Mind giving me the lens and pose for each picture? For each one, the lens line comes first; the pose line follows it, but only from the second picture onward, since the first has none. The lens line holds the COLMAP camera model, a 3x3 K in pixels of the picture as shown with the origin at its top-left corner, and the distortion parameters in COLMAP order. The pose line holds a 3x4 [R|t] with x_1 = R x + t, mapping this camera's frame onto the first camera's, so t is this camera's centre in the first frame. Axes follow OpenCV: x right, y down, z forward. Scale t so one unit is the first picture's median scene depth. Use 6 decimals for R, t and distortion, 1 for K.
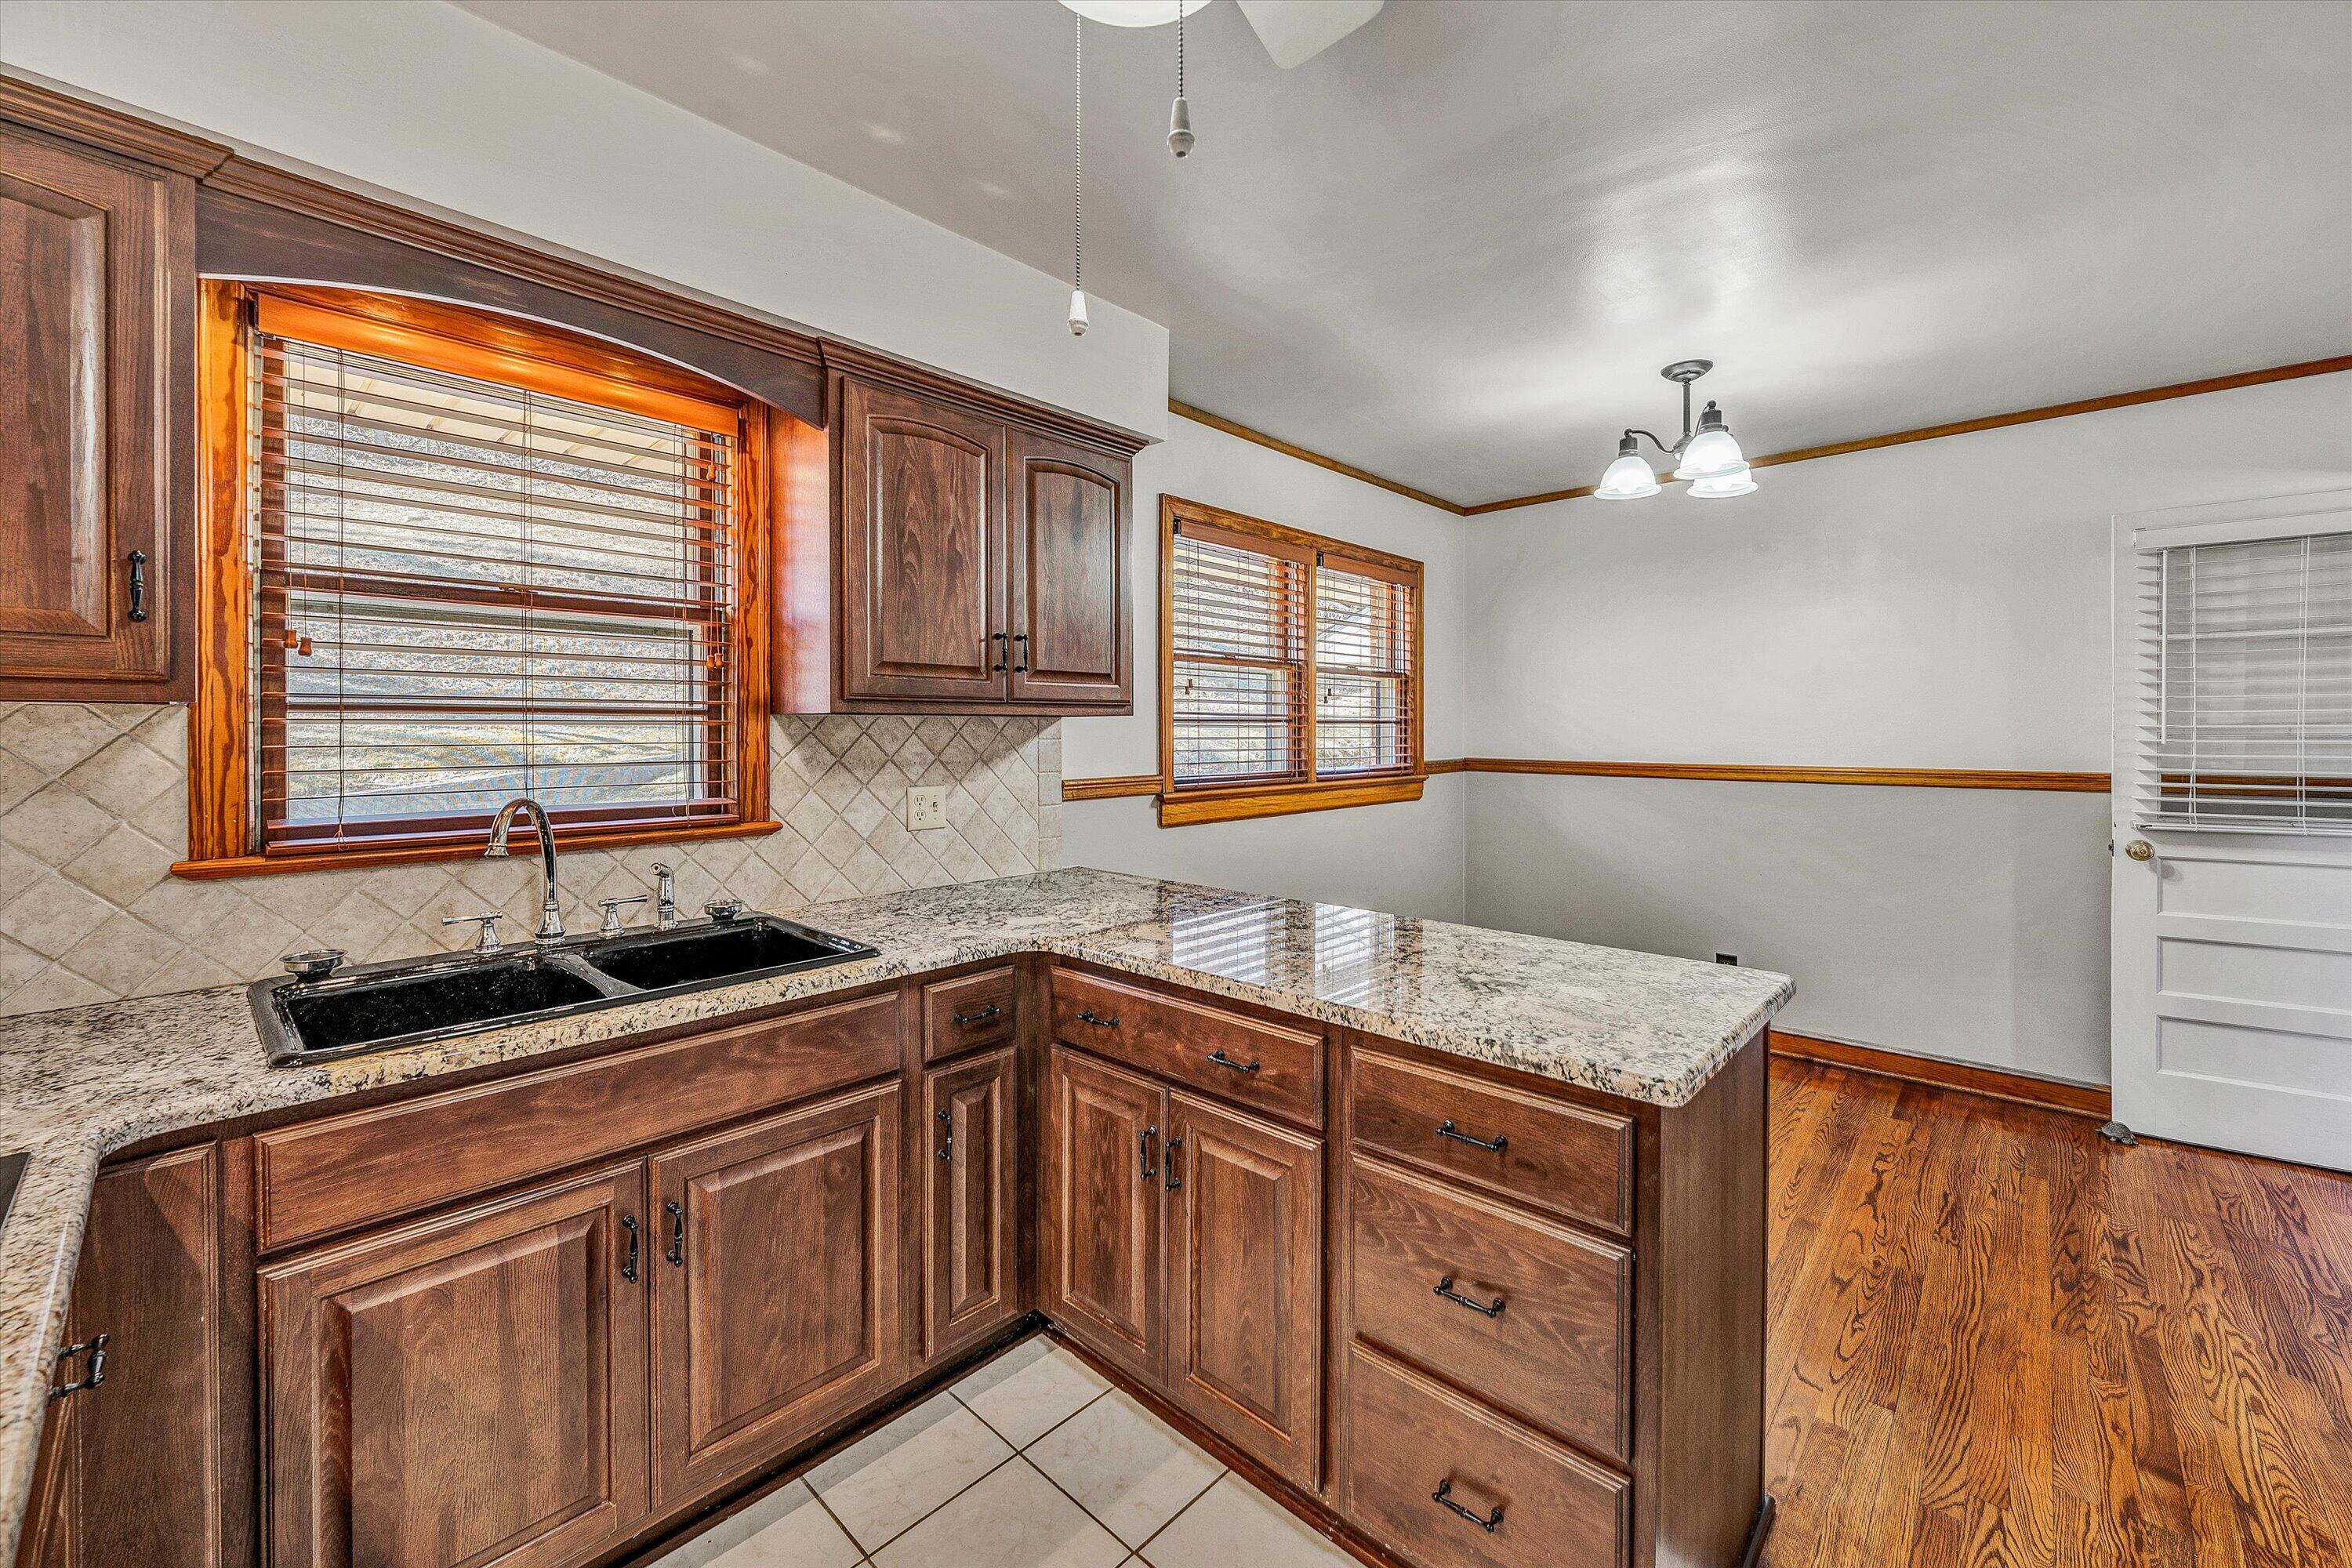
lens RADIAL K [[946.5, 0, 1121.4], [0, 946.5, 744.1], [0, 0, 1]] dist [-0.002260, -0.000054]
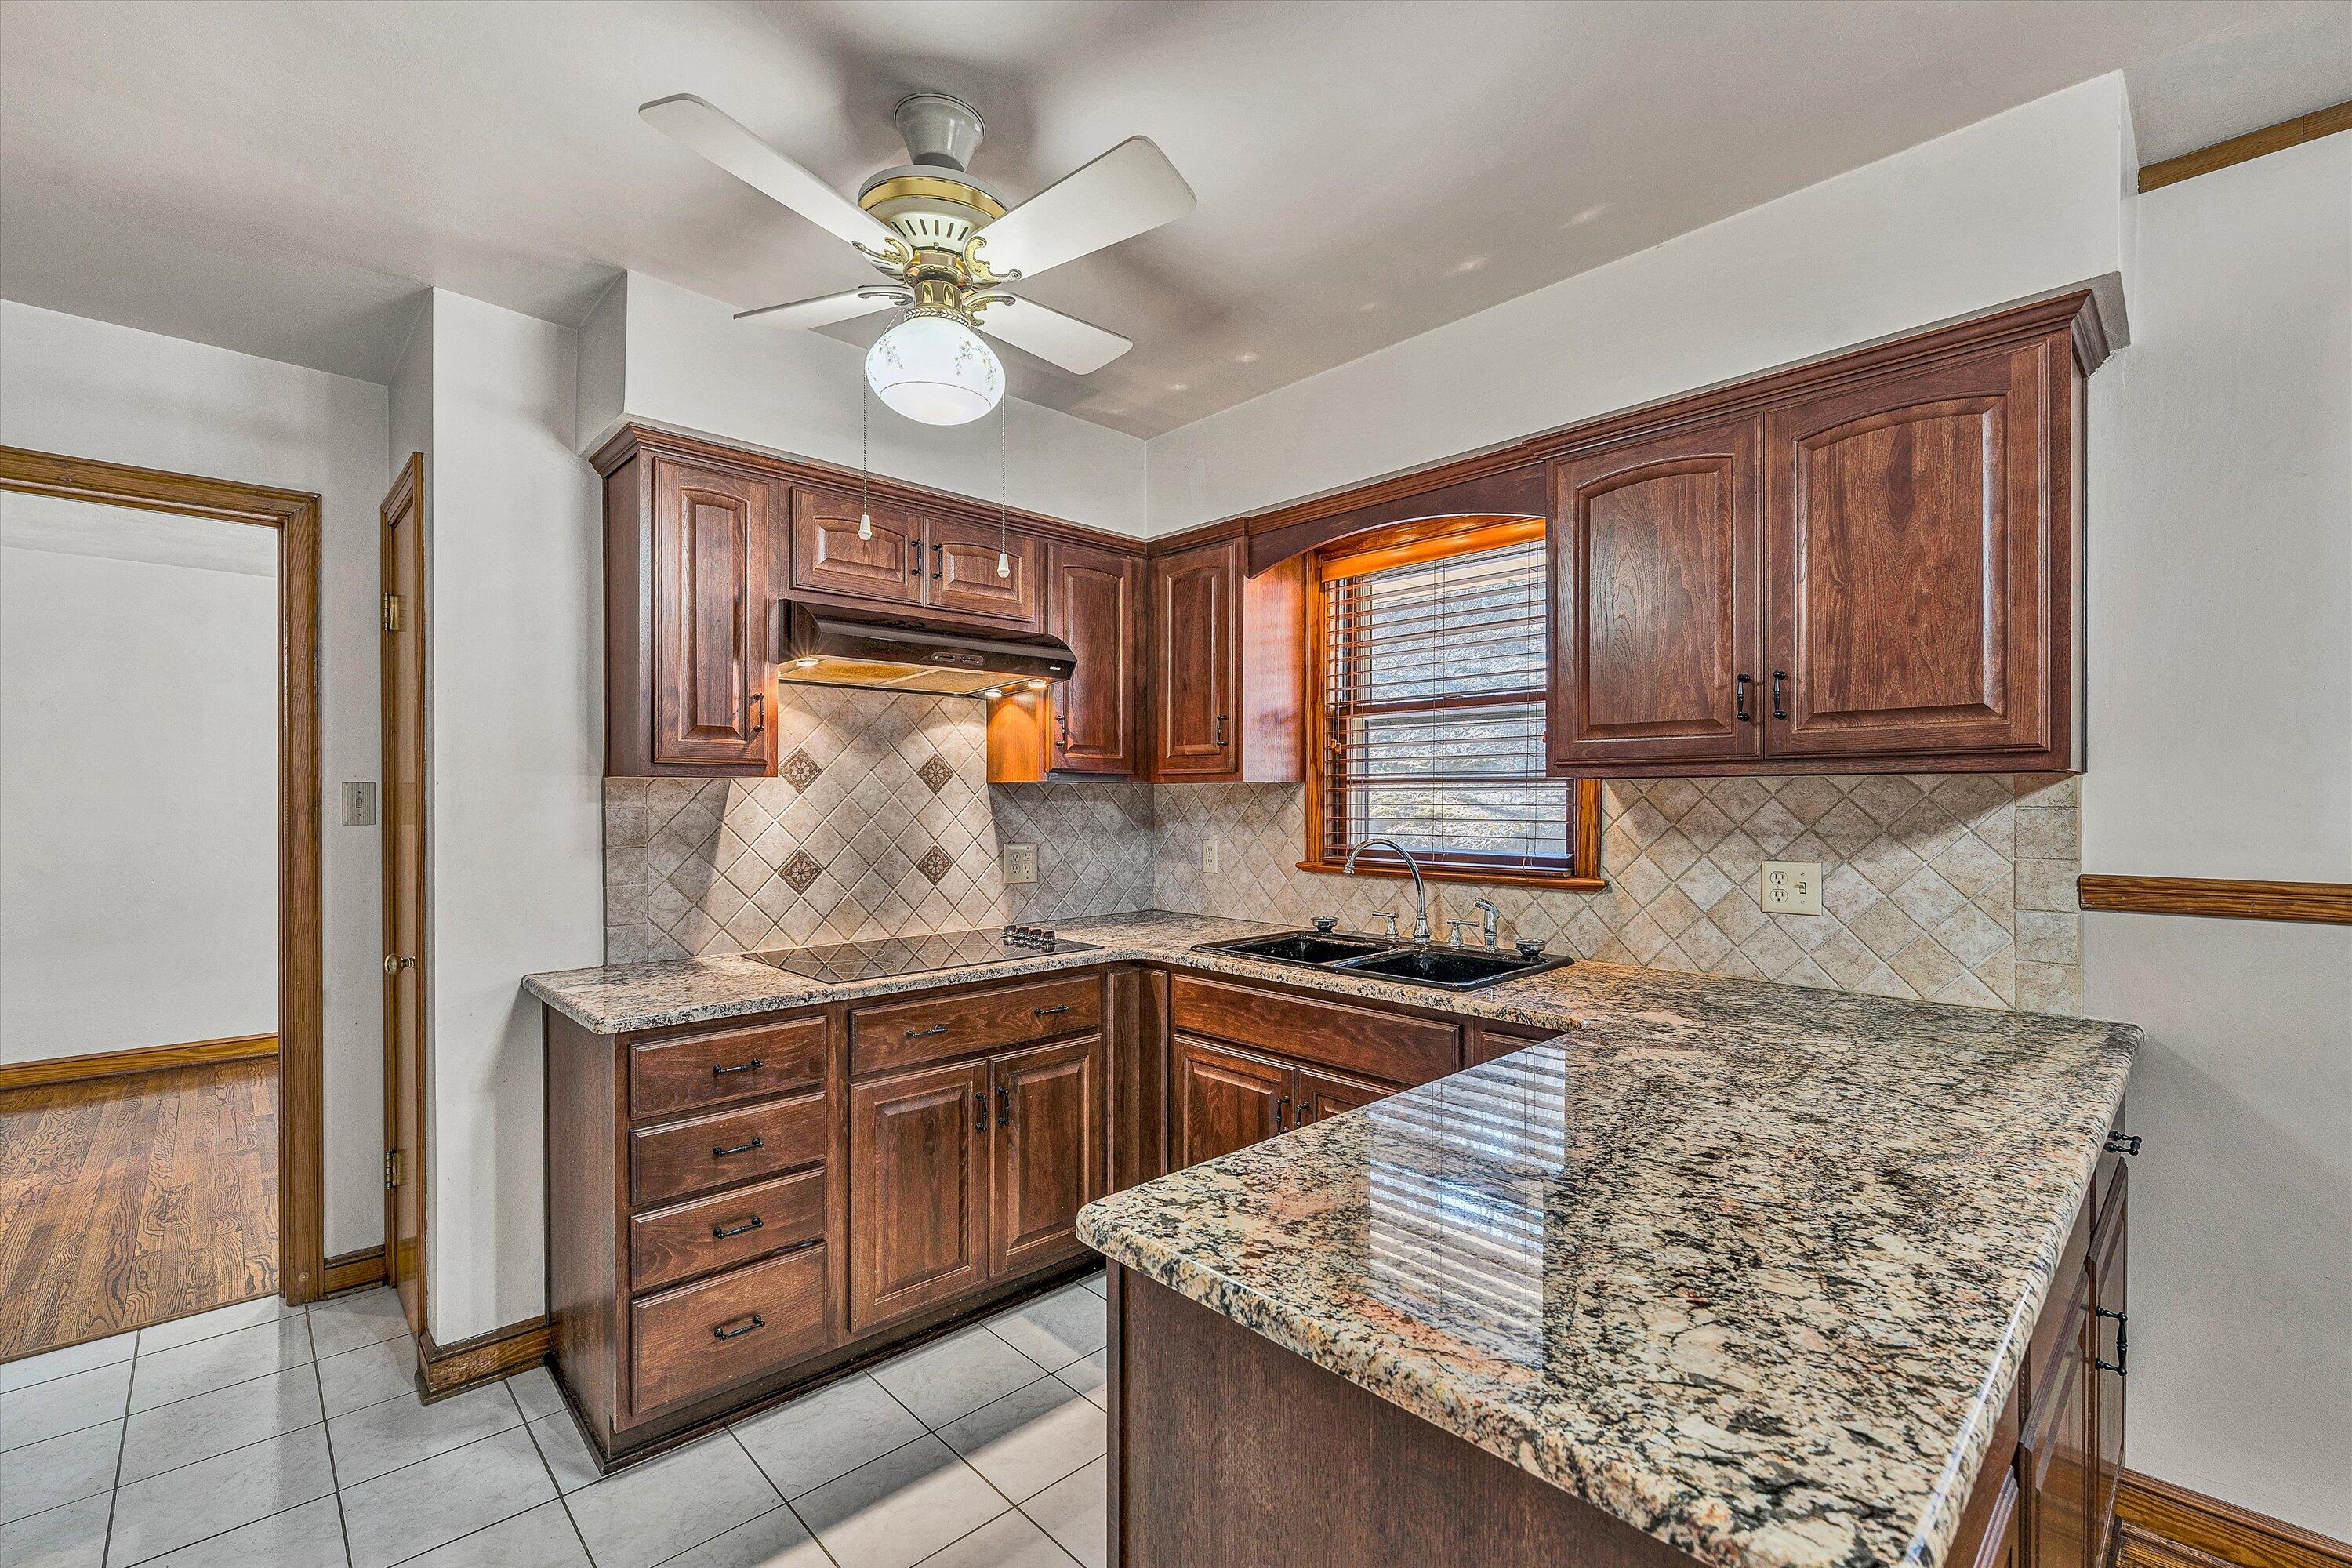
lens RADIAL K [[989.6, 0, 1226.8], [0, 989.6, 798.3], [0, 0, 1]] dist [0.000804, -0.000360]
pose [[0.003172, 0.000732, -0.999995, 0.682357], [-0.015186, 0.999884, 0.000684, -0.004141], [0.999880, 0.015184, 0.003182, 0.522819]]
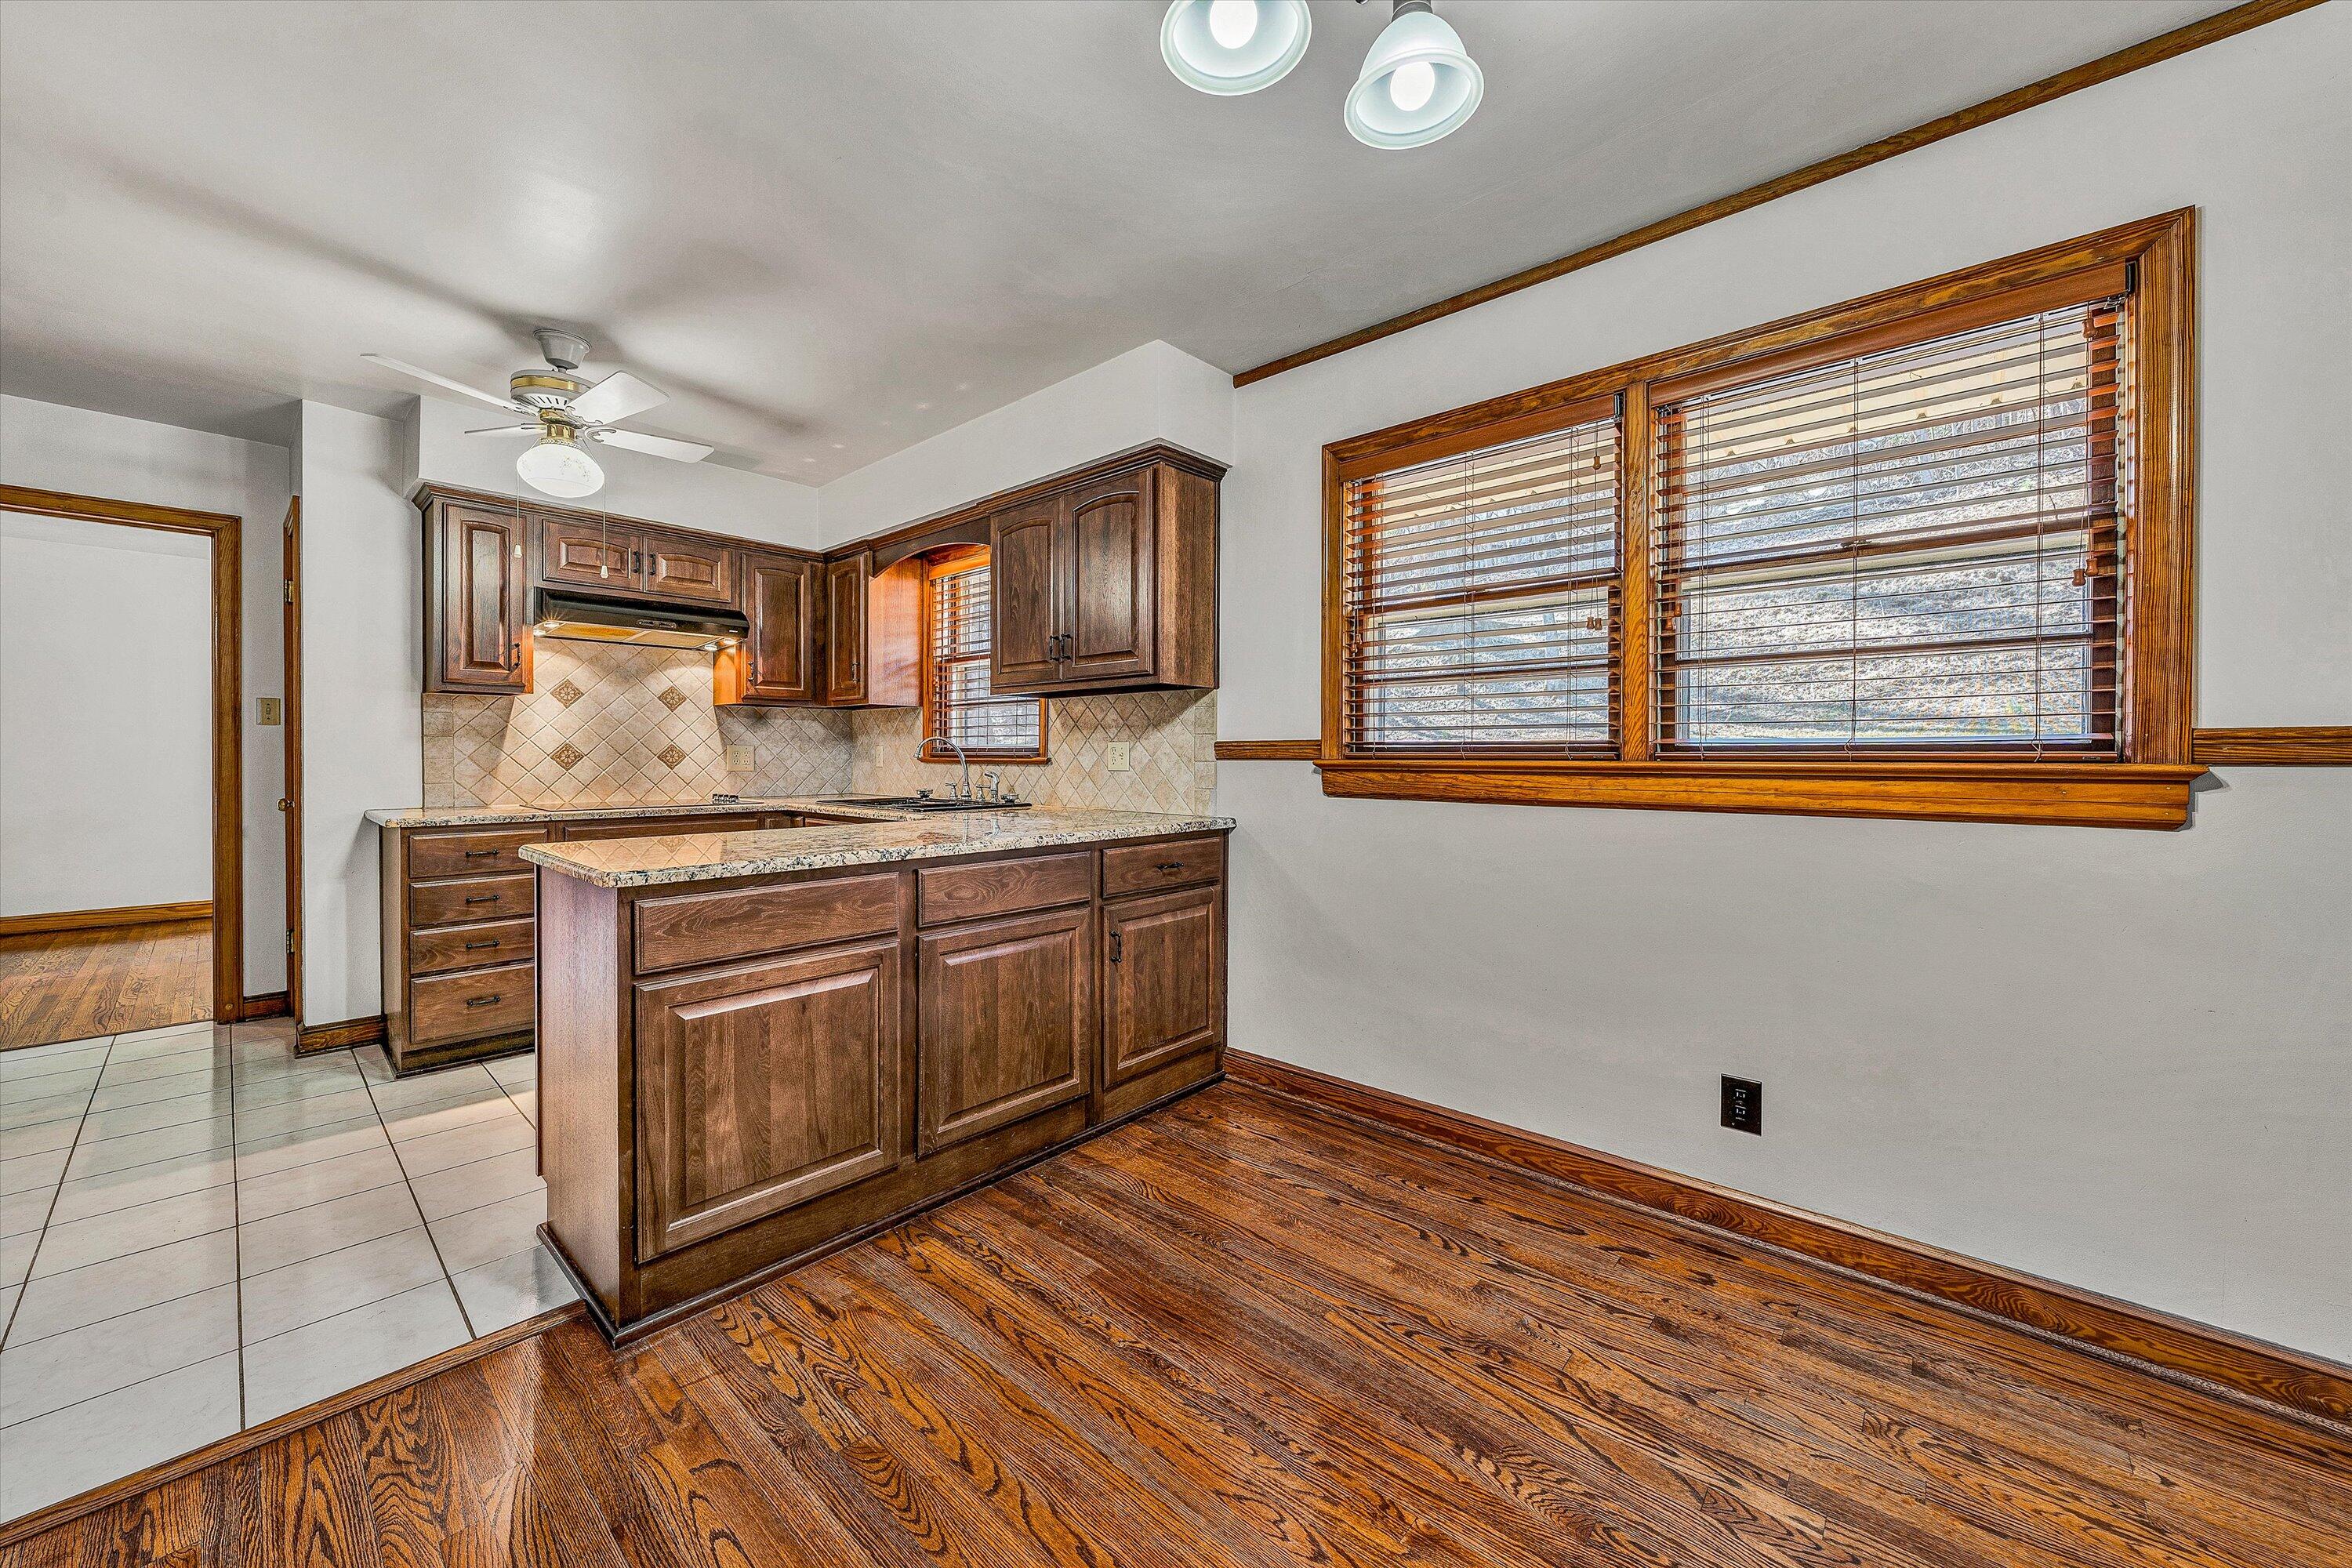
lens RADIAL K [[818.4, 0, 1181.7], [0, 818.4, 753.1], [0, 0, 1]] dist [-0.001710, 0.000639]
pose [[0.074959, 0.003092, -0.997182, 1.120145], [-0.015310, 0.999881, 0.001950, 0.060624], [0.997069, 0.015121, 0.074997, 1.041214]]
